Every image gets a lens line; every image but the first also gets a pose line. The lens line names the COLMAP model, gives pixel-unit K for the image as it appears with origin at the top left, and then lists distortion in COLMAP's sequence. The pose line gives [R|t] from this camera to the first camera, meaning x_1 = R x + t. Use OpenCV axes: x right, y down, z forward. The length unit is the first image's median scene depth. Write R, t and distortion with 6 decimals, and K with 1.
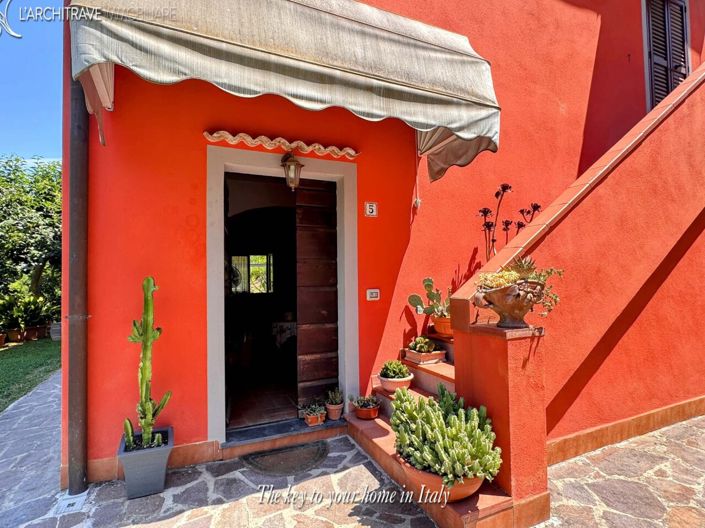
lens RADIAL K [[370.9, 0, 352.5], [0, 370.9, 264.0], [0, 0, 1]] dist [-0.000582, -0.000050]
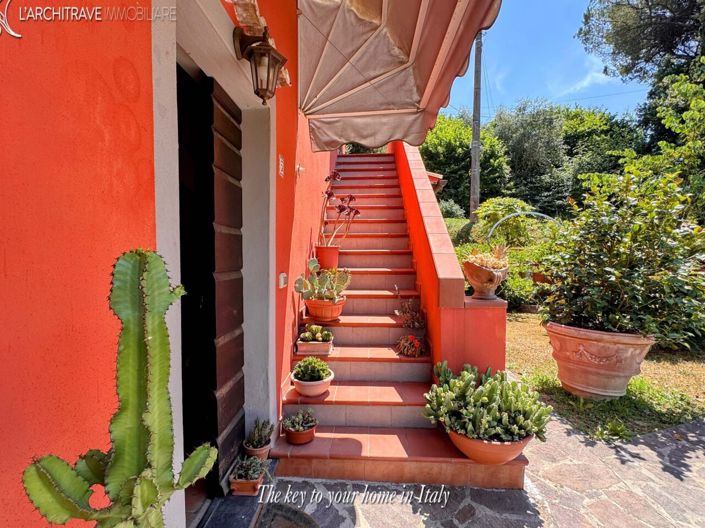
lens RADIAL K [[333.2, 0, 352.5], [0, 333.2, 264.0], [0, 0, 1]] dist [0.000995, 0.000094]
pose [[0.458064, -0.016486, 0.888766, -0.602249], [-0.030867, 0.998930, 0.034438, 0.026355], [-0.888383, -0.043208, 0.457065, 0.697297]]
